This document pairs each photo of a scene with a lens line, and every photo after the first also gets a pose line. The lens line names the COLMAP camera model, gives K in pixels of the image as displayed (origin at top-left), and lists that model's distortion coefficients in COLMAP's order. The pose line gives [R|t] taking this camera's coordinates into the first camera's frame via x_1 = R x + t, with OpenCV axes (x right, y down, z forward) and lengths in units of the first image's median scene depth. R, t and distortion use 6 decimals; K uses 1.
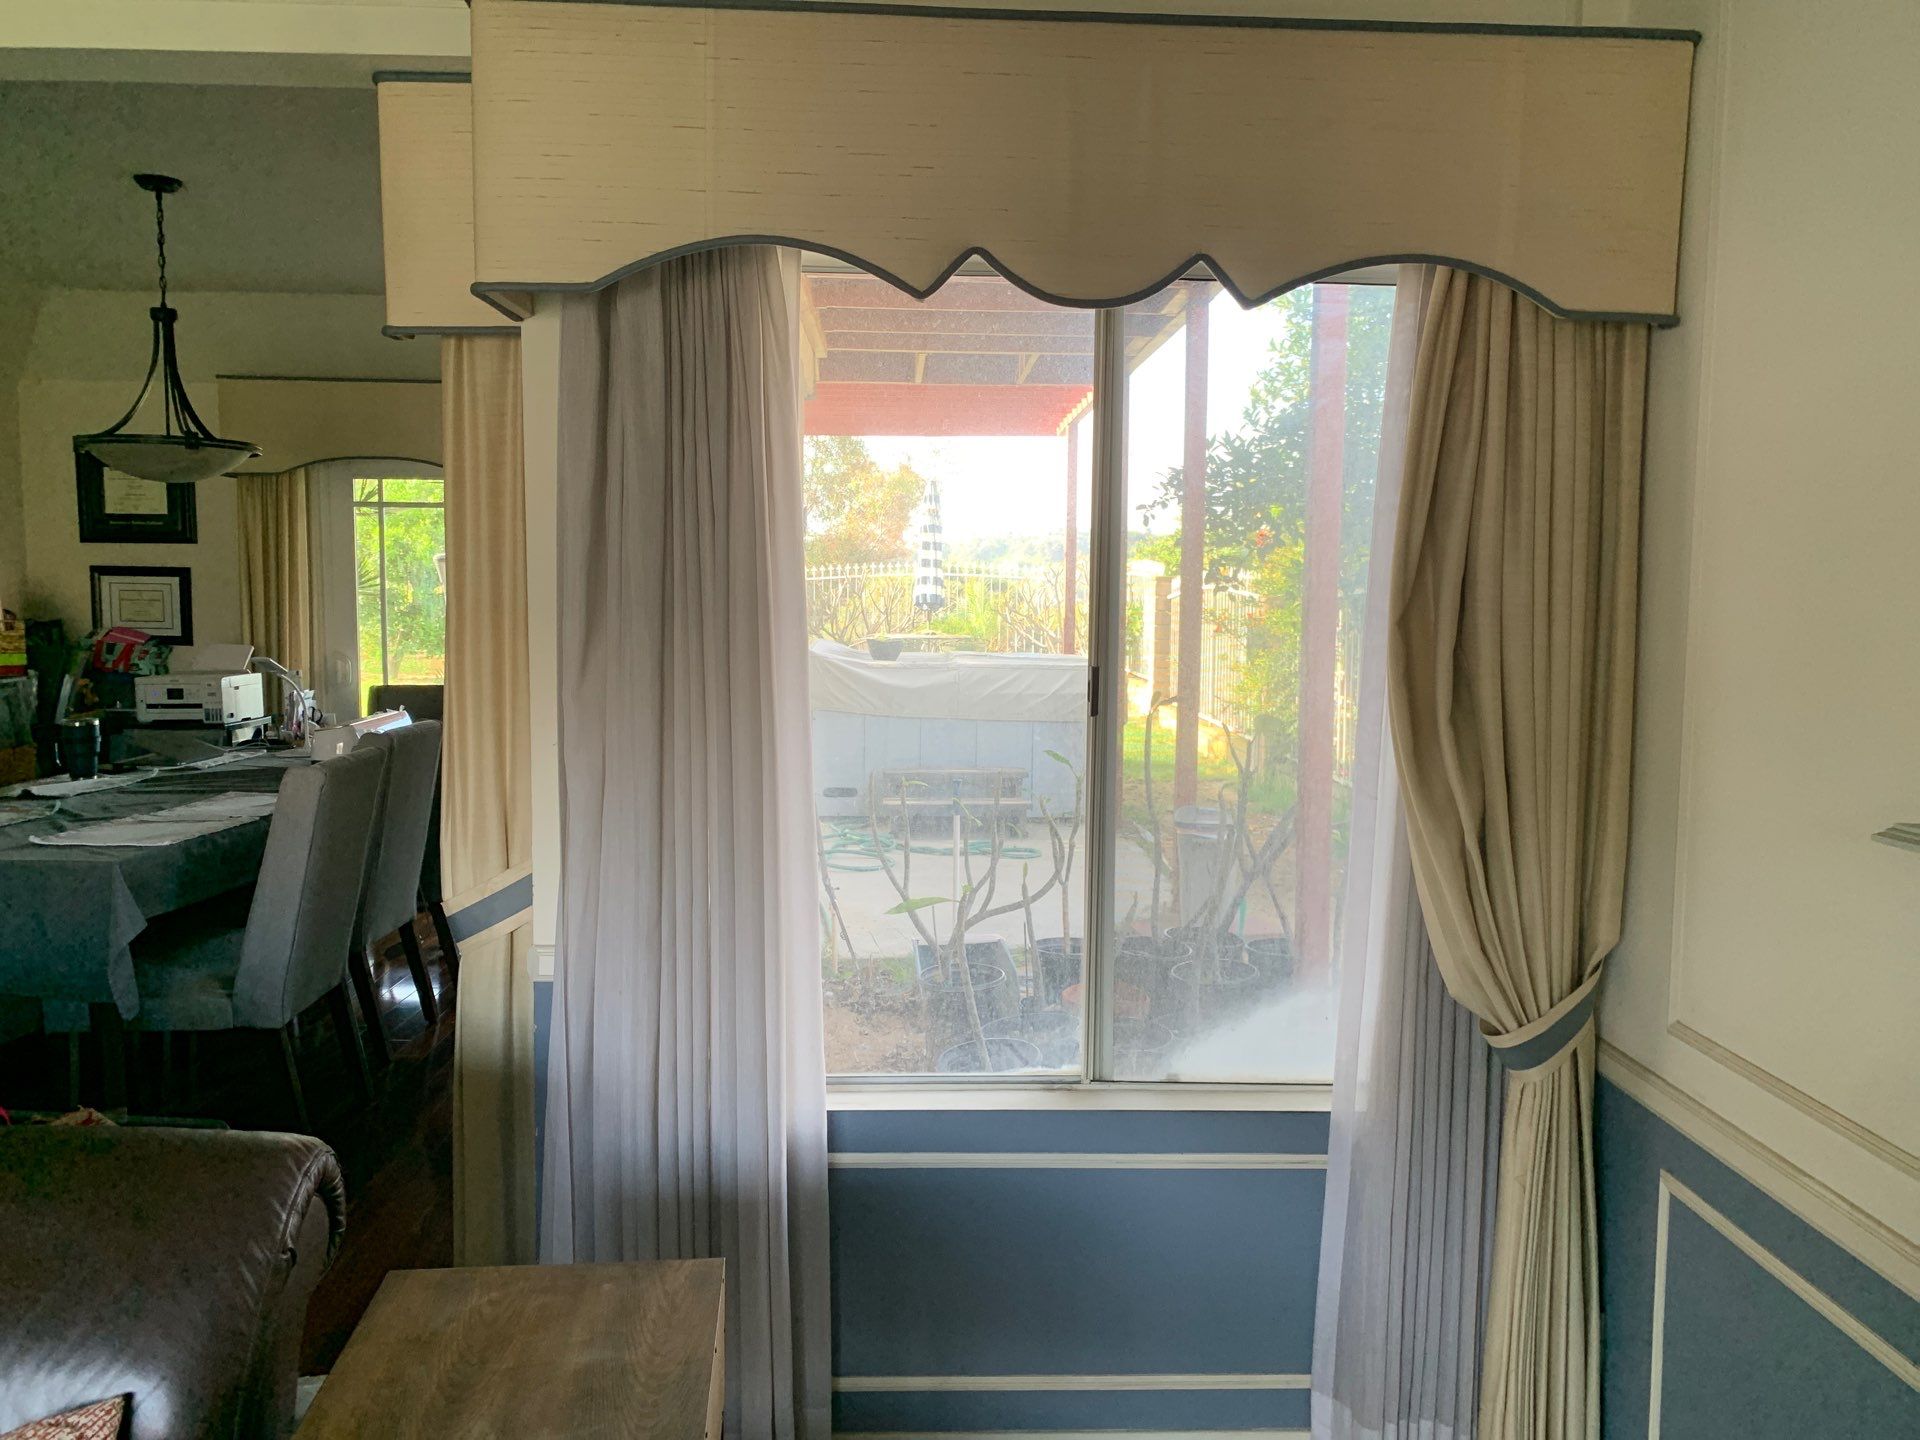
lens RADIAL K [[1441.2, 0, 938.8], [0, 1441.2, 719.6], [0, 0, 1]] dist [0.024776, -0.007021]
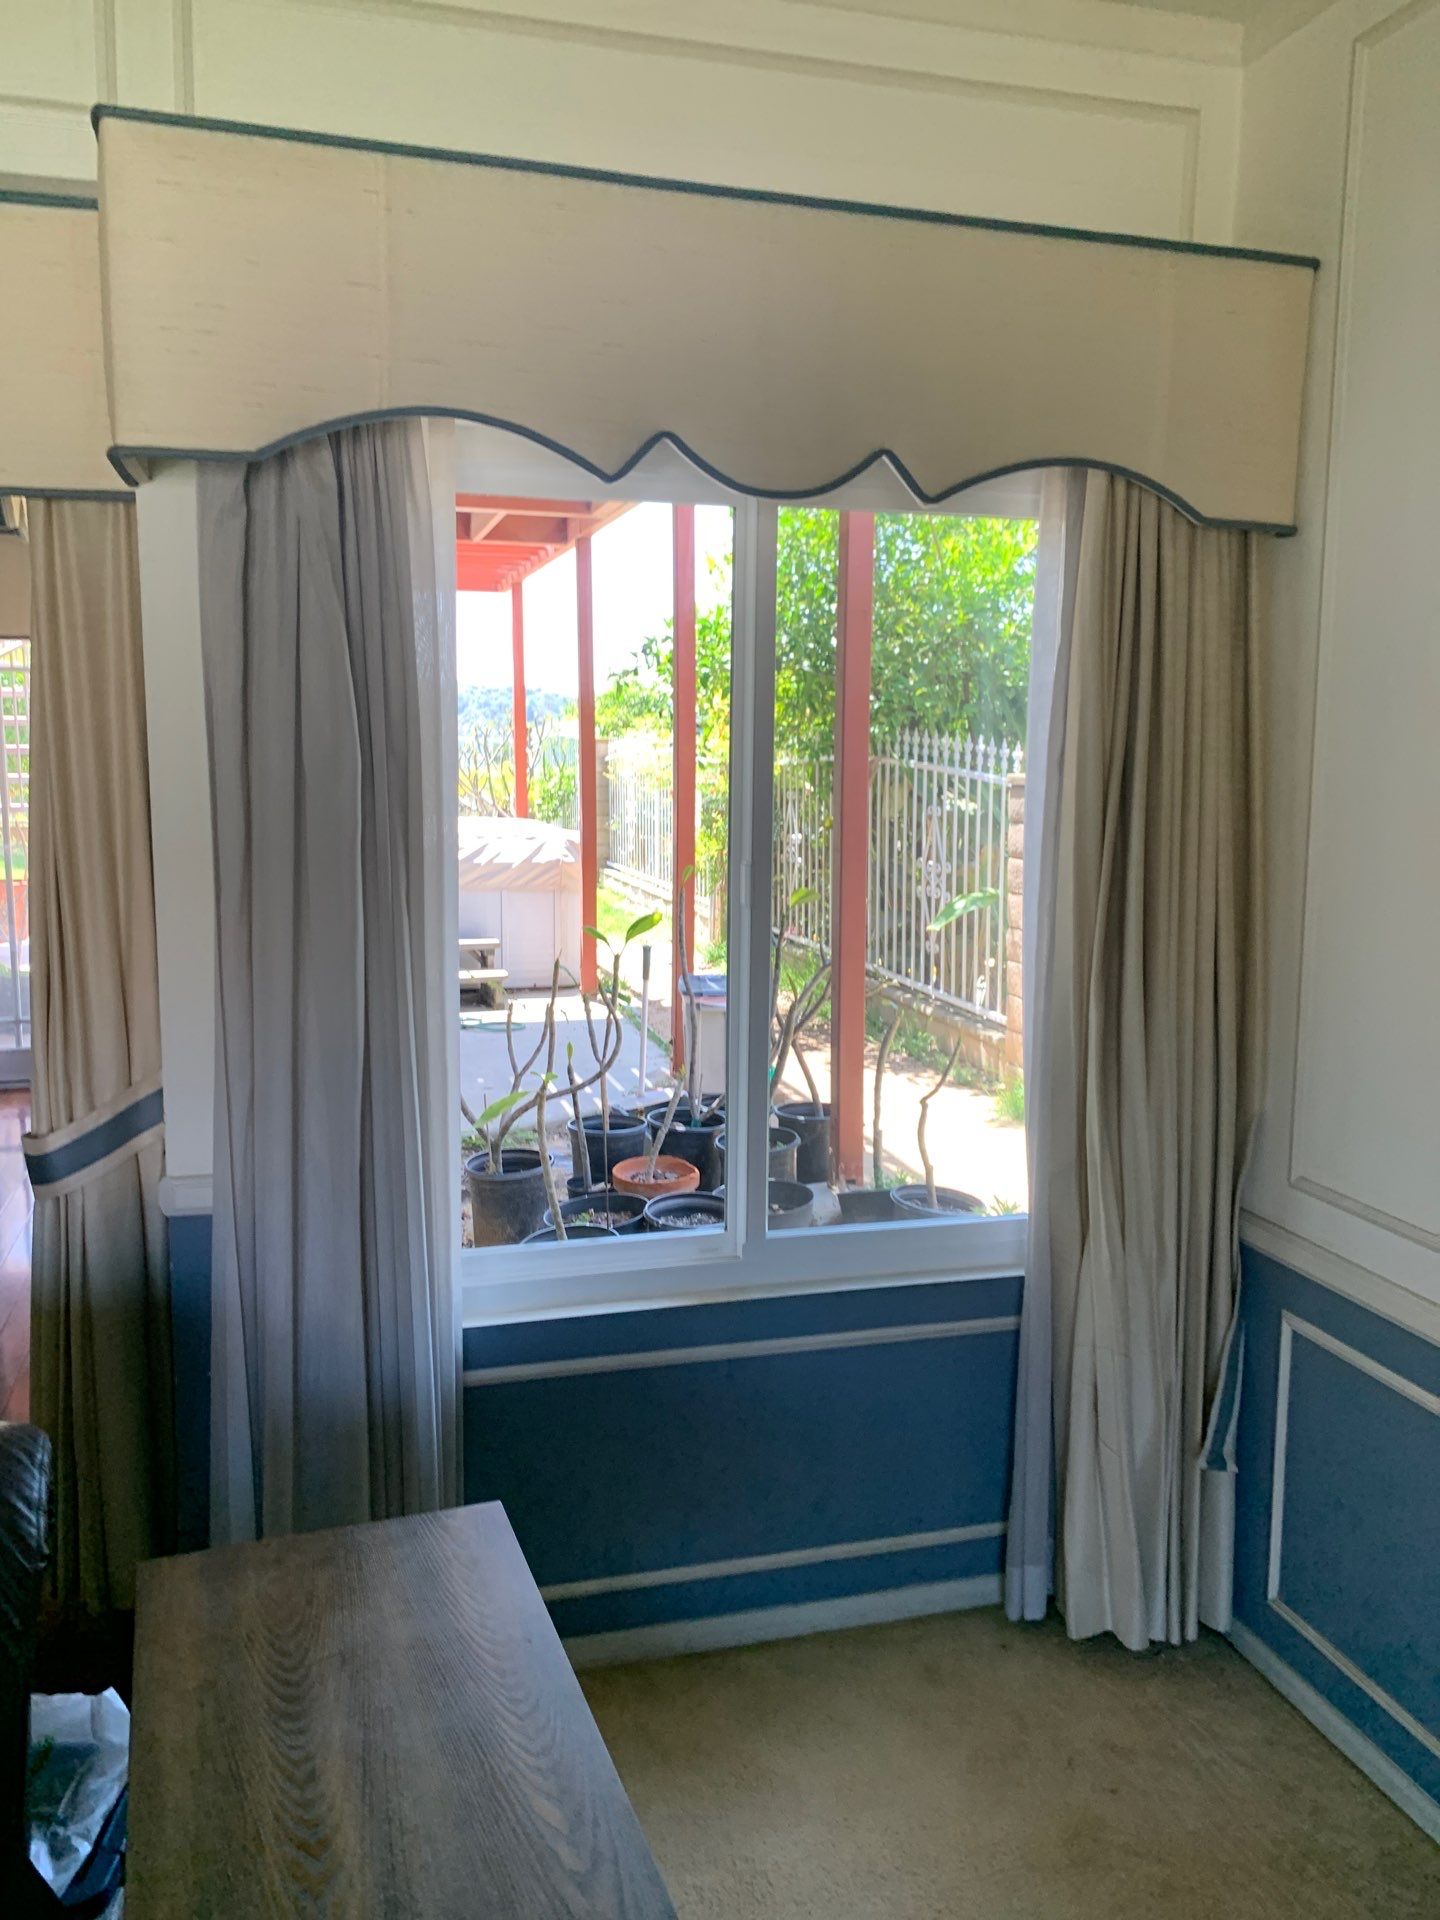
lens RADIAL K [[1441.2, 0, 724.3], [0, 1441.2, 954.2], [0, 0, 1]] dist [0.024776, -0.007021]
pose [[0.972891, -0.034870, 0.228618, -0.162231], [0.023587, 0.998374, 0.051901, -0.027450], [-0.230056, -0.045102, 0.972132, 0.038772]]
